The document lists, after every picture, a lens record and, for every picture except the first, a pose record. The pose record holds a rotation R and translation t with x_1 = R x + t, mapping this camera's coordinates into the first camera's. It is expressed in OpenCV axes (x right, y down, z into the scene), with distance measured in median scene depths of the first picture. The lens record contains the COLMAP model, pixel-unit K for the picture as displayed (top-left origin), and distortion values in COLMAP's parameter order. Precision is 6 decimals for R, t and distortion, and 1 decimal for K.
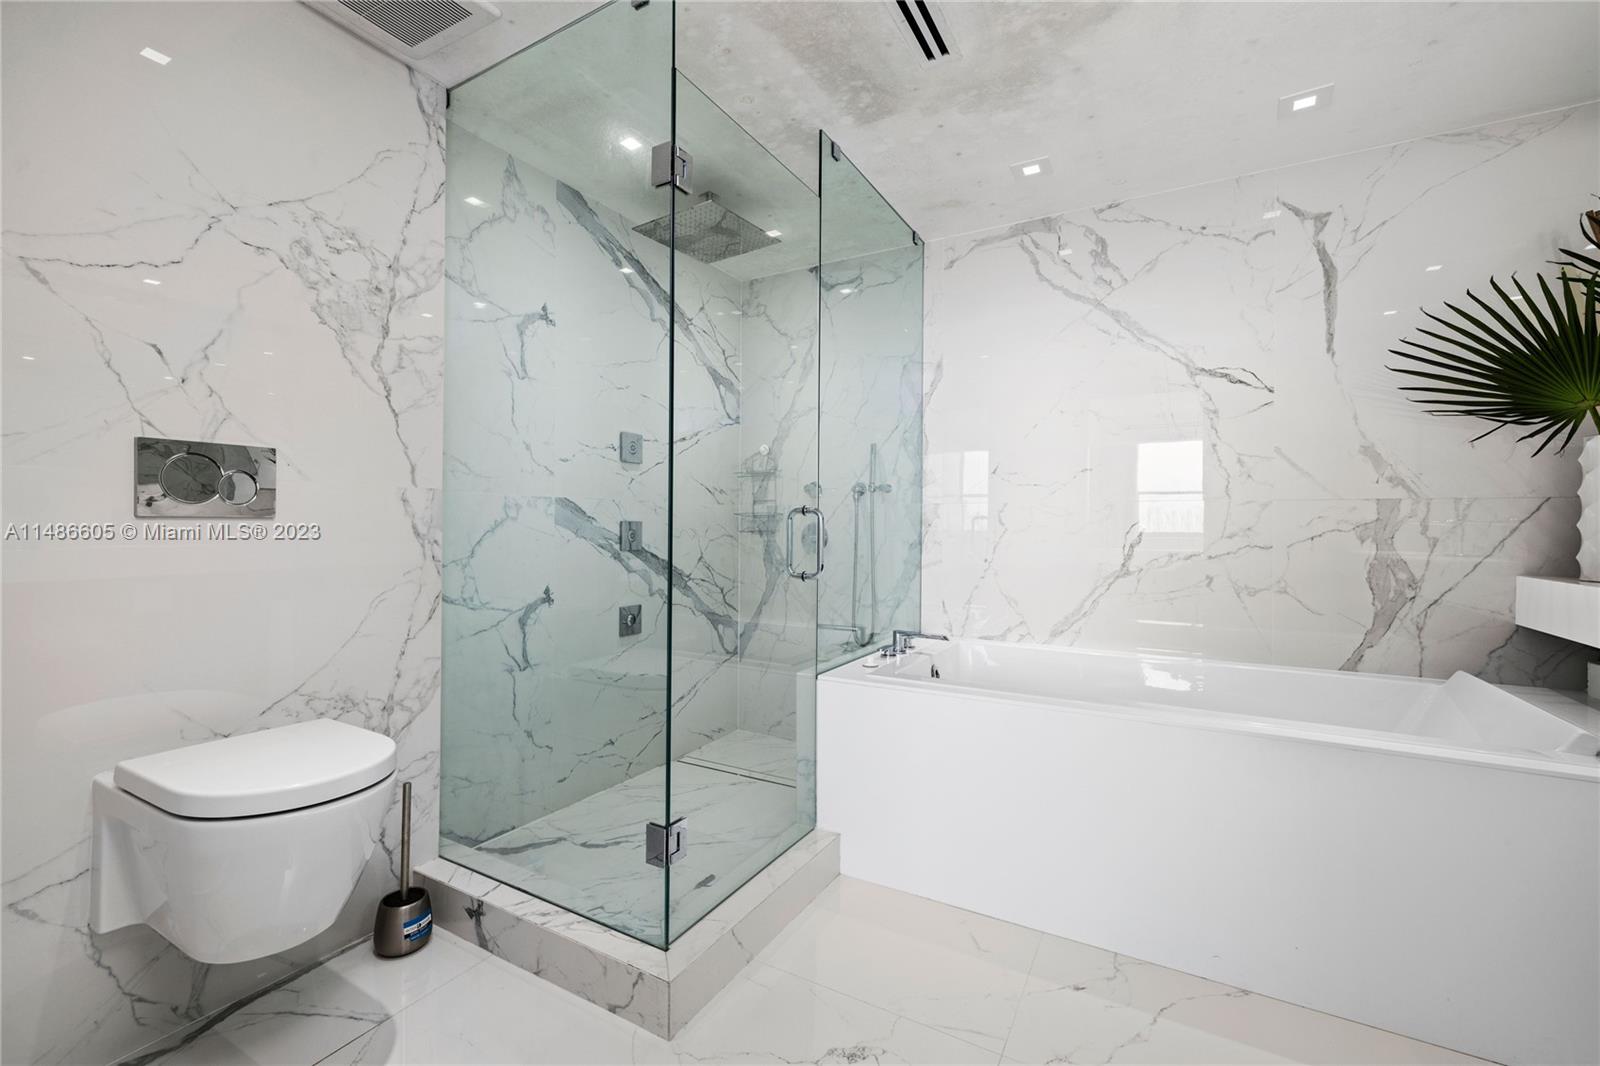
lens RADIAL K [[681.5, 0, 800.0], [0, 681.5, 533.0], [0, 0, 1]] dist [-0.000130, -0.000120]
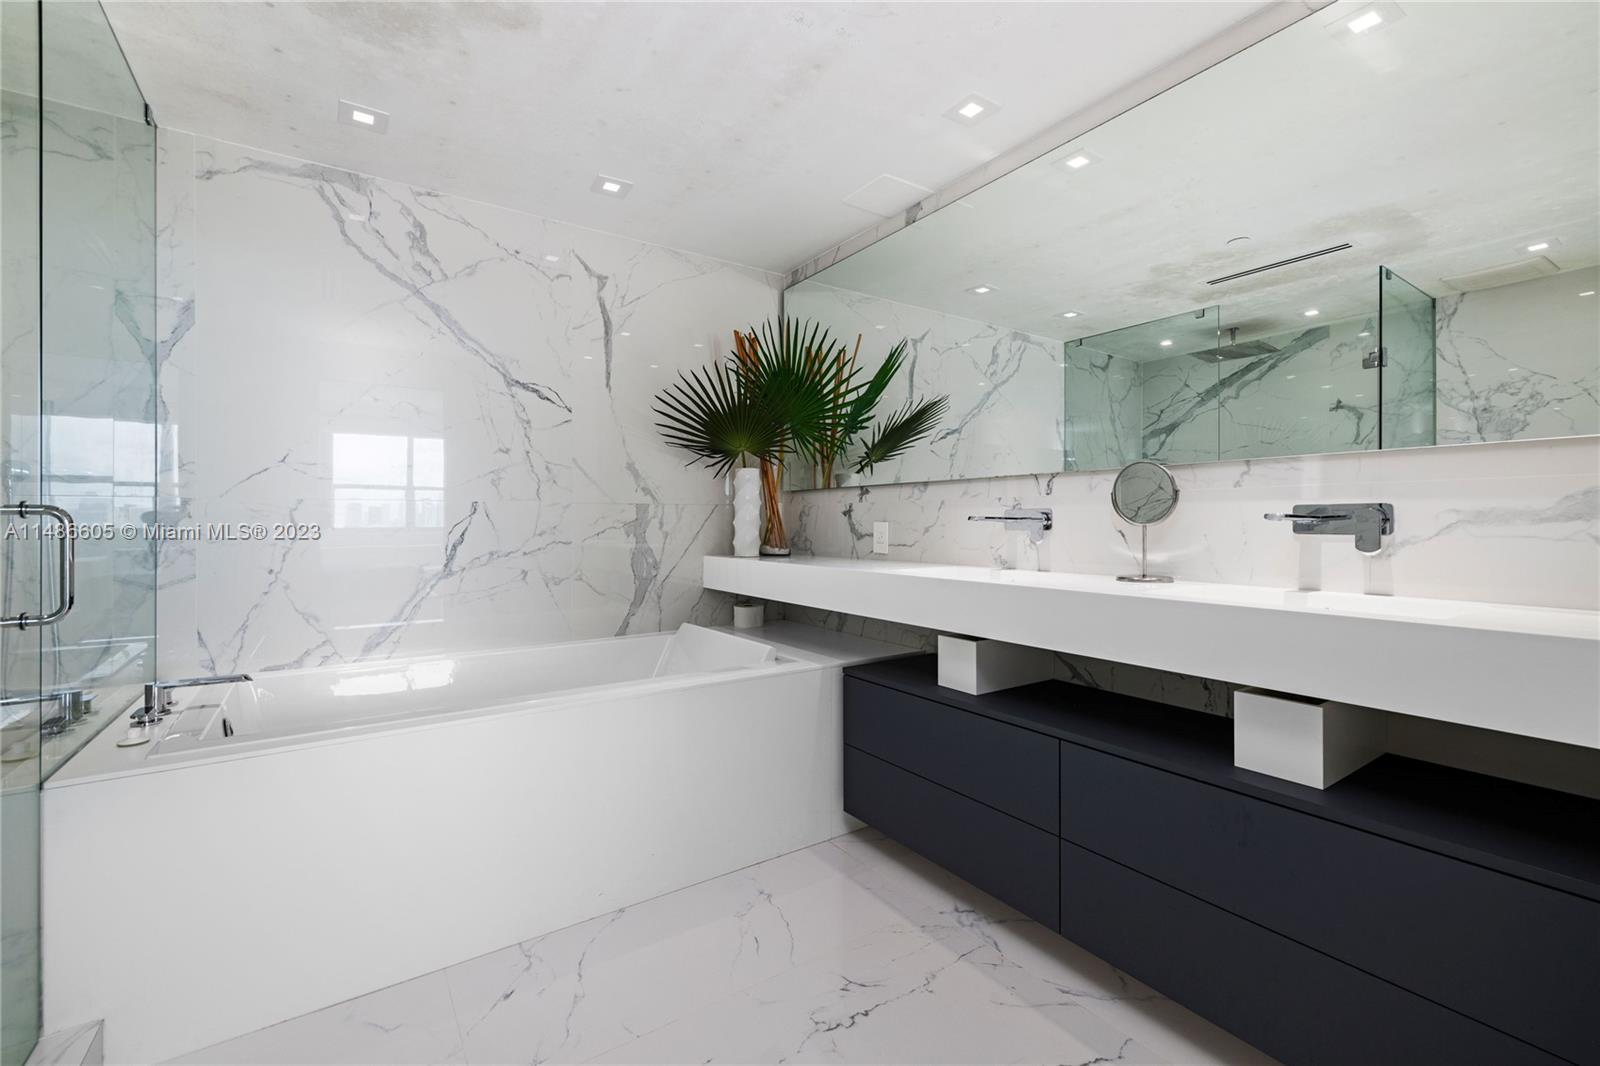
lens RADIAL K [[674.9, 0, 795.1], [0, 674.9, 528.5], [0, 0, 1]] dist [-0.002419, 0.000332]
pose [[0.440824, -0.017802, 0.897417, -0.188354], [0.014194, 0.999817, 0.012861, -0.012812], [-0.897481, 0.007068, 0.440996, 0.127298]]
